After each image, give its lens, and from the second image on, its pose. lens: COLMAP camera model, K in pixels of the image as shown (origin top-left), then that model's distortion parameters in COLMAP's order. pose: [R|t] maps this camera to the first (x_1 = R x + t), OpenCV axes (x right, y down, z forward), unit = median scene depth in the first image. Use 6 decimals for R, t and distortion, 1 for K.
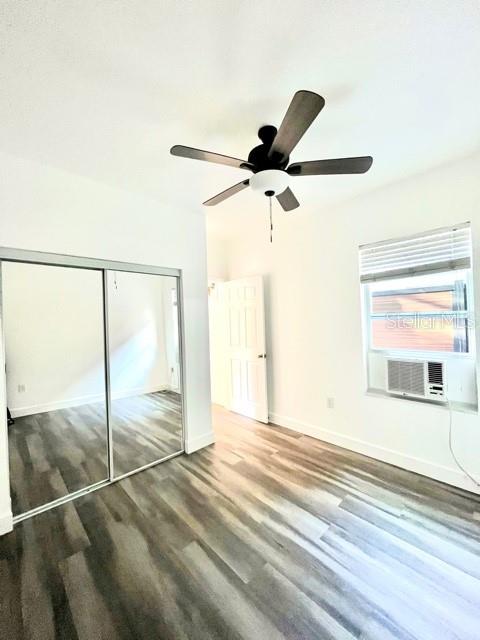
lens RADIAL K [[259.1, 0, 242.3], [0, 259.1, 317.6], [0, 0, 1]] dist [-0.005277, 0.000327]
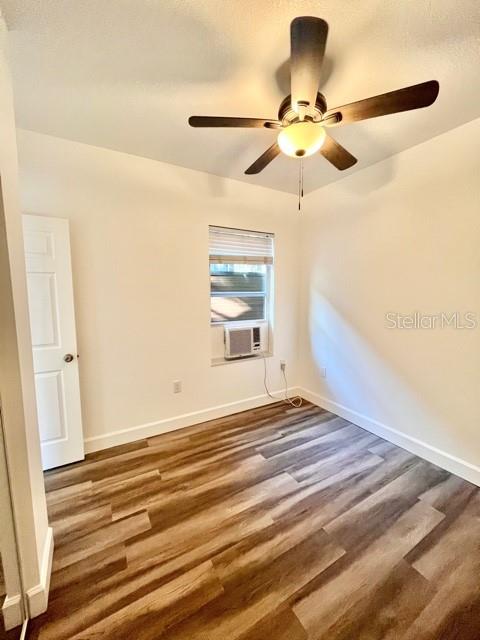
lens RADIAL K [[258.6, 0, 241.9], [0, 258.6, 315.6], [0, 0, 1]] dist [-0.003108, -0.000407]
pose [[0.228760, -0.061156, 0.971560, -0.660215], [-0.006742, 0.997901, 0.064402, 0.018125], [-0.973459, -0.021282, 0.227868, 0.770907]]
